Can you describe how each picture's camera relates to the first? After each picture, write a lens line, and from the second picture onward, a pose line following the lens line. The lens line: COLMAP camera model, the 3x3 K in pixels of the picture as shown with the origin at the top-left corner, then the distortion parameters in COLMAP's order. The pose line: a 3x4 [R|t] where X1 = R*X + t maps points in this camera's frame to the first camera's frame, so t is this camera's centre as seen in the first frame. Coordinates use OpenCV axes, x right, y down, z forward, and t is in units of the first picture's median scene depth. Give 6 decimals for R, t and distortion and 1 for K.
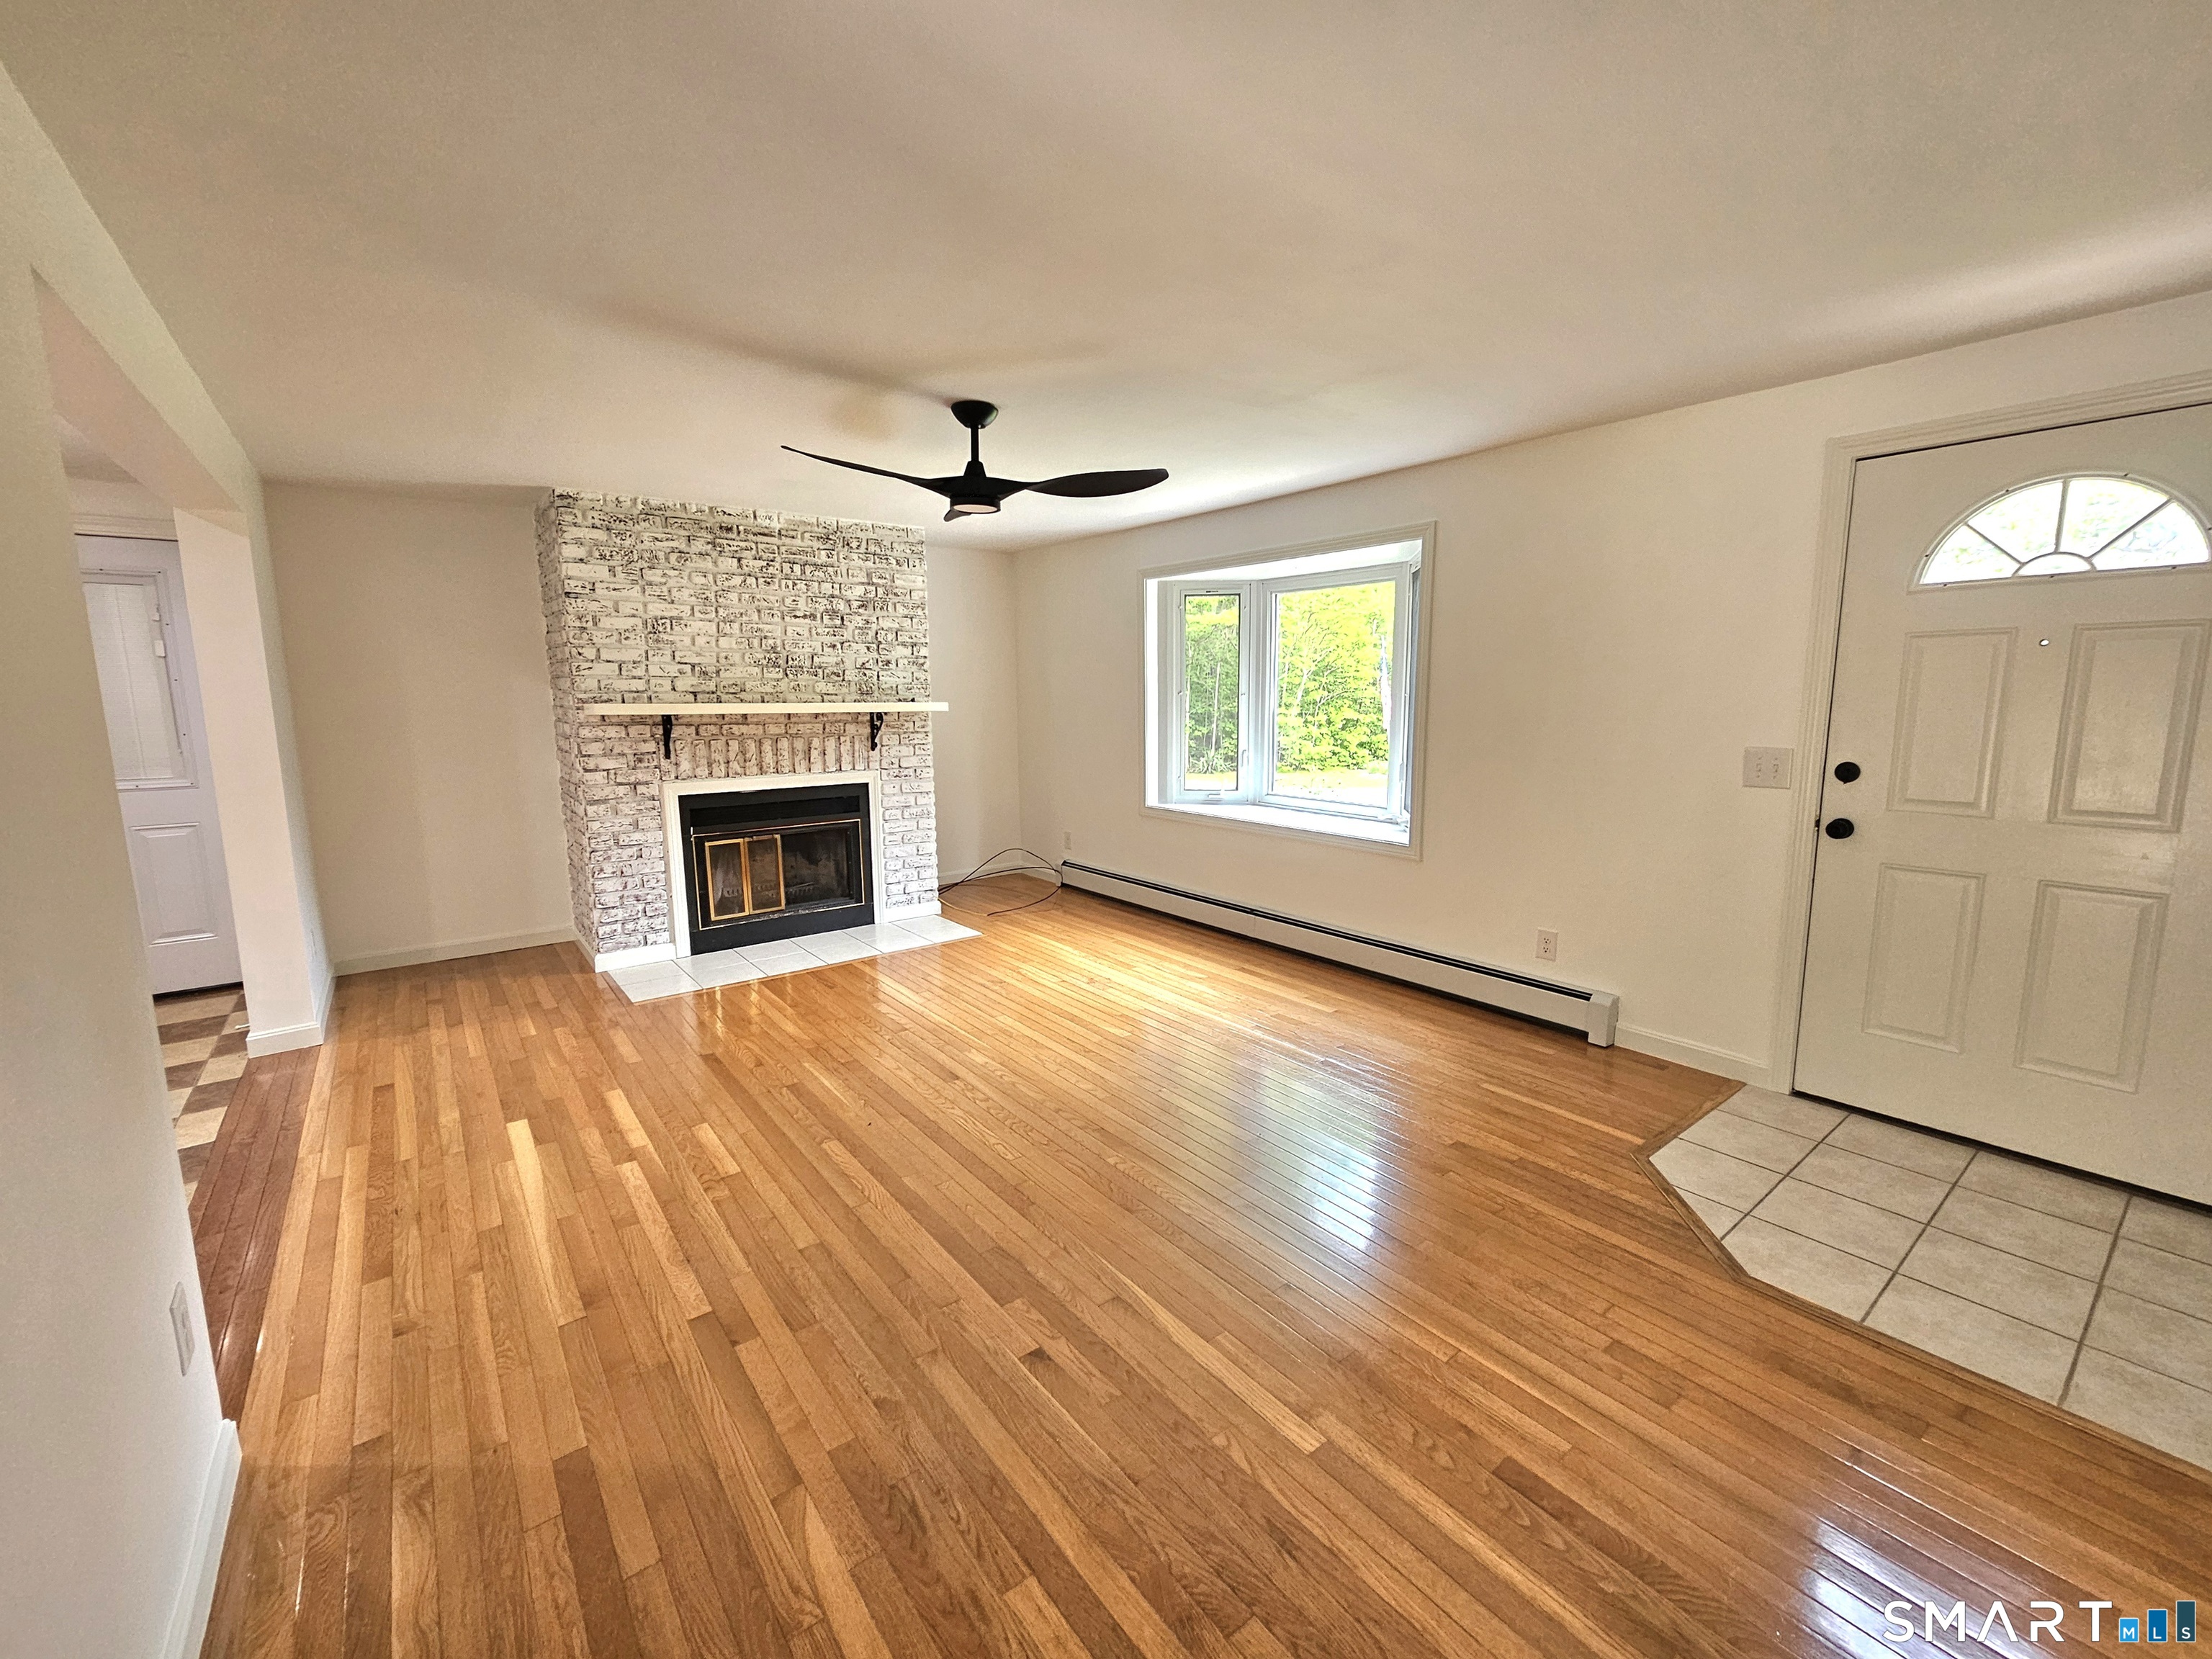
lens RADIAL K [[912.0, 0, 1108.2], [0, 912.0, 826.4], [0, 0, 1]] dist [-0.000047, 0.000357]
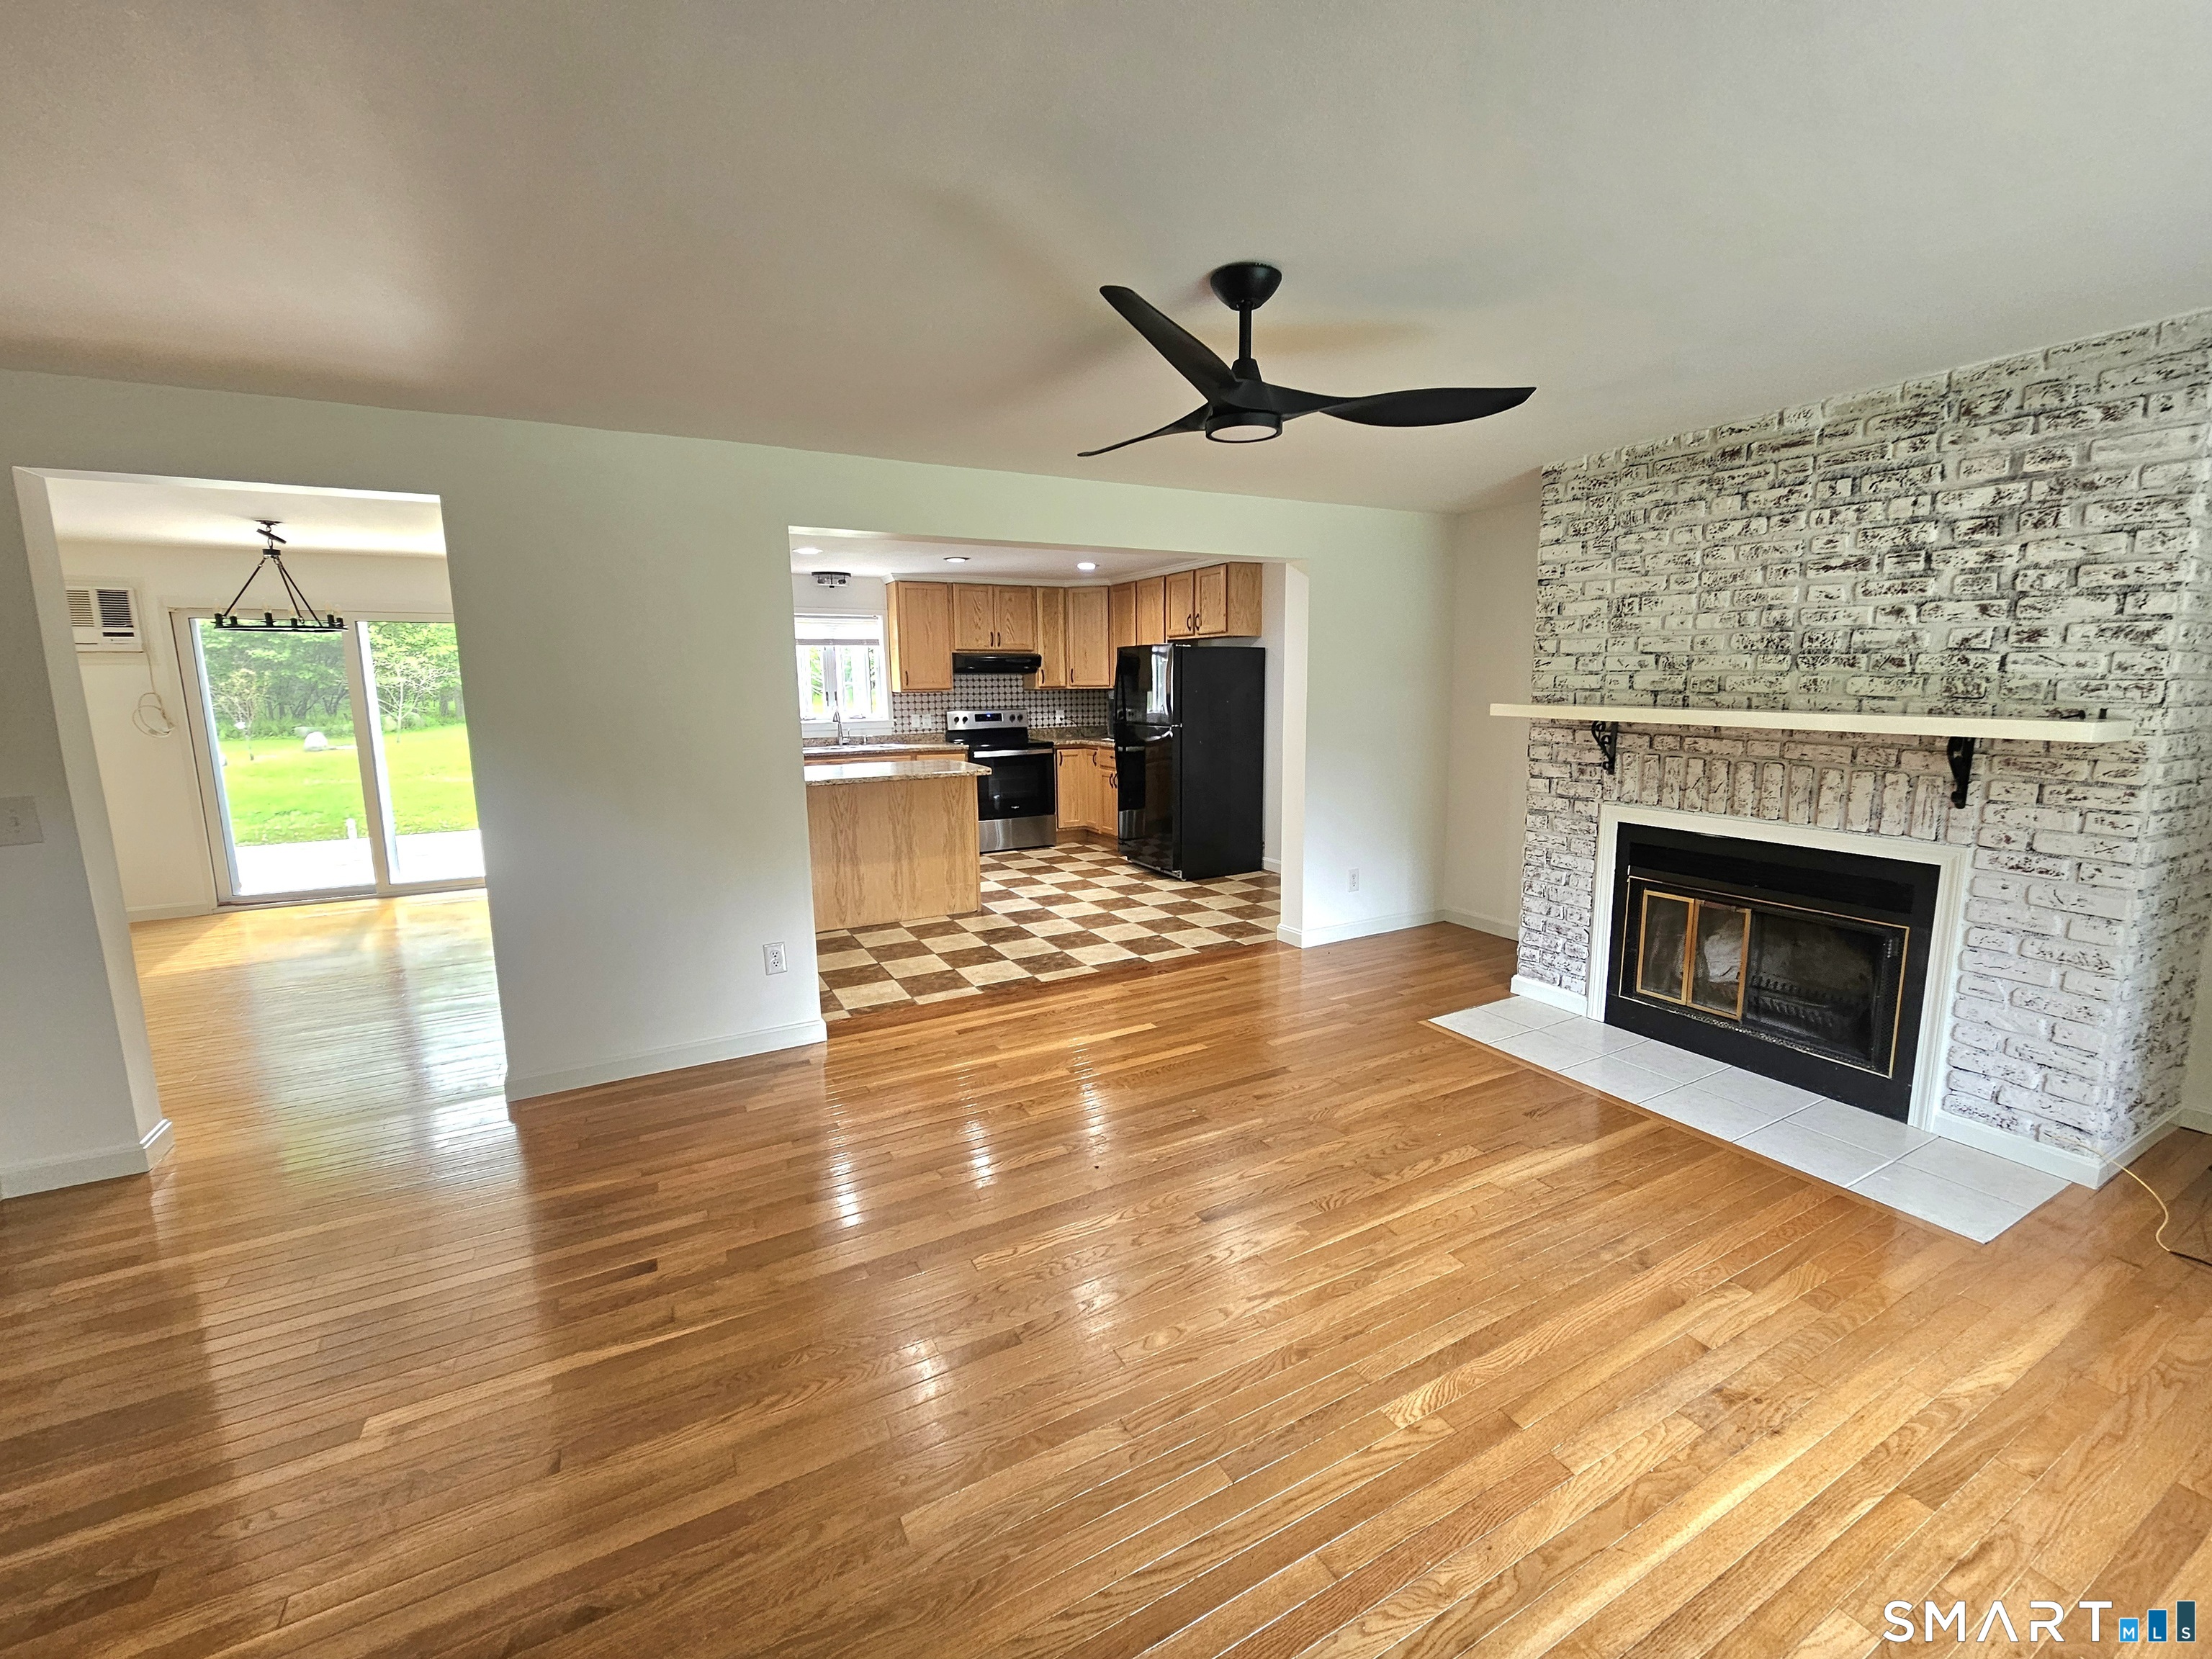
lens RADIAL K [[912.0, 0, 1113.4], [0, 912.0, 821.8], [0, 0, 1]] dist [-0.000047, 0.000357]
pose [[-0.160892, 0.158340, -0.974188, 0.376605], [-0.135979, 0.974078, 0.180779, -0.120327], [0.977560, 0.161555, -0.135190, 0.698895]]
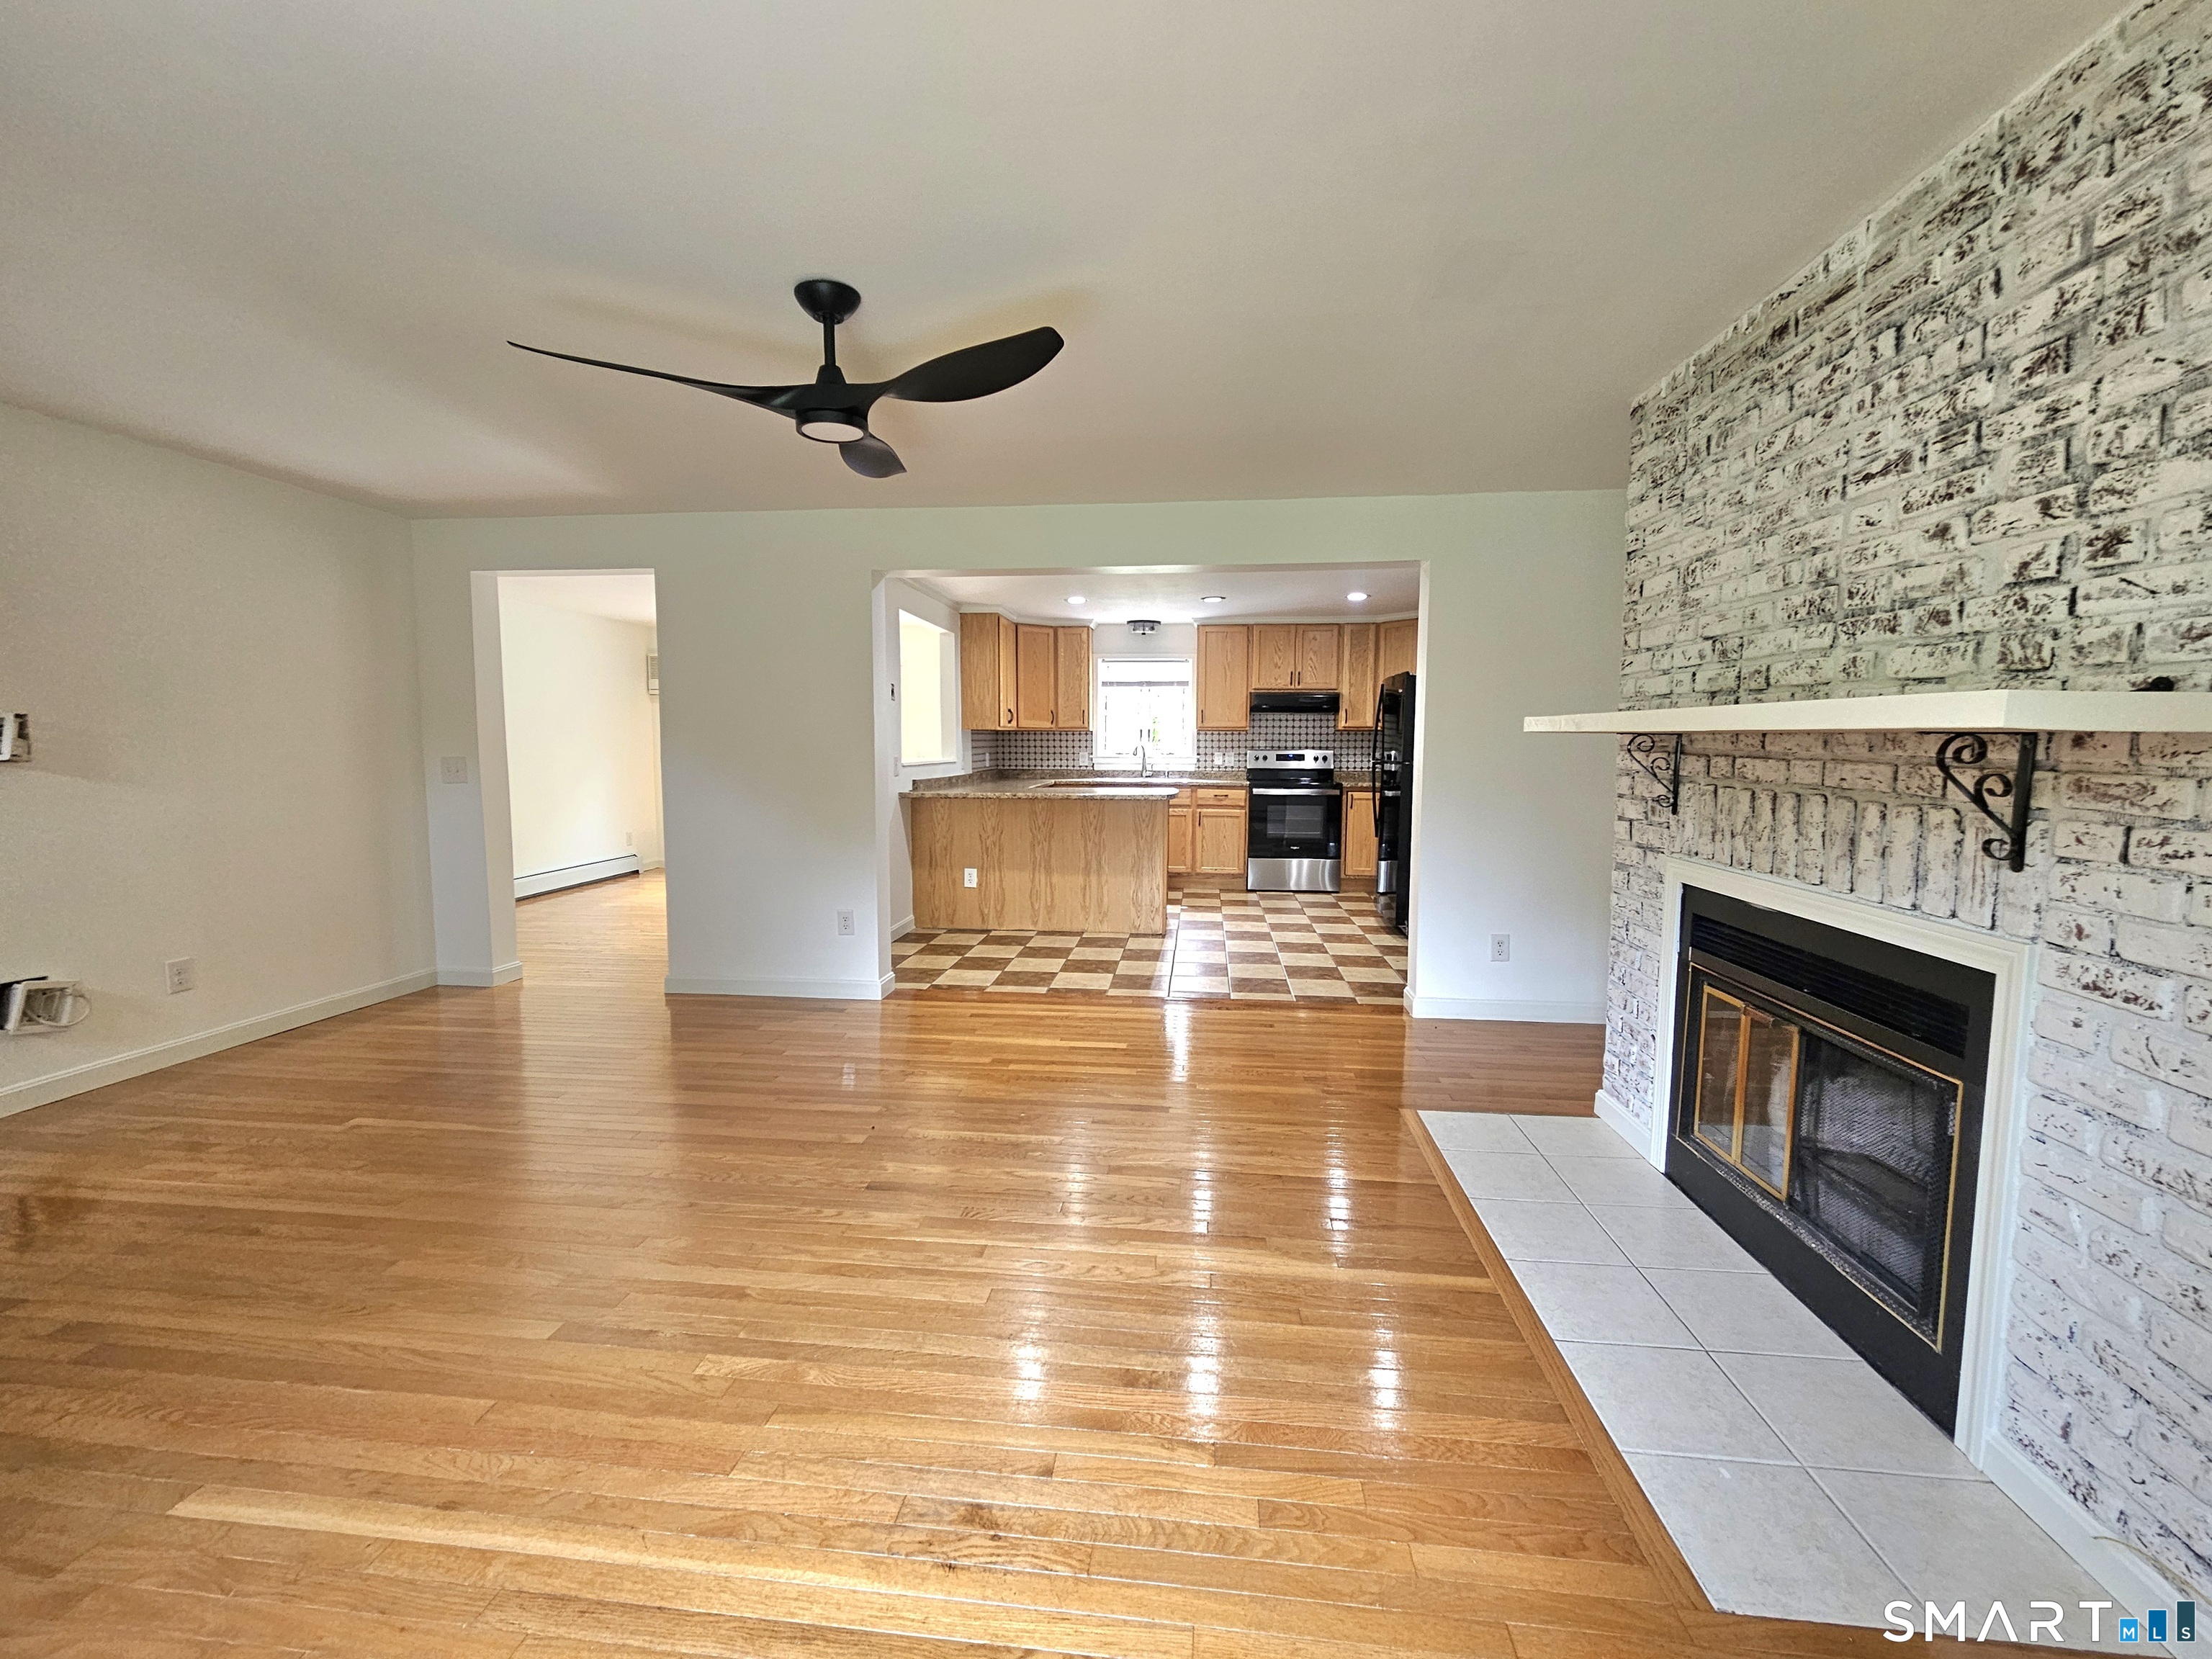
lens RADIAL K [[912.0, 0, 1107.4], [0, 912.0, 822.4], [0, 0, 1]] dist [-0.000047, 0.000357]
pose [[-0.693870, 0.063026, -0.717337, 0.163355], [-0.110023, 0.975188, 0.192105, -0.140348], [0.711646, 0.212219, -0.669719, 1.144590]]
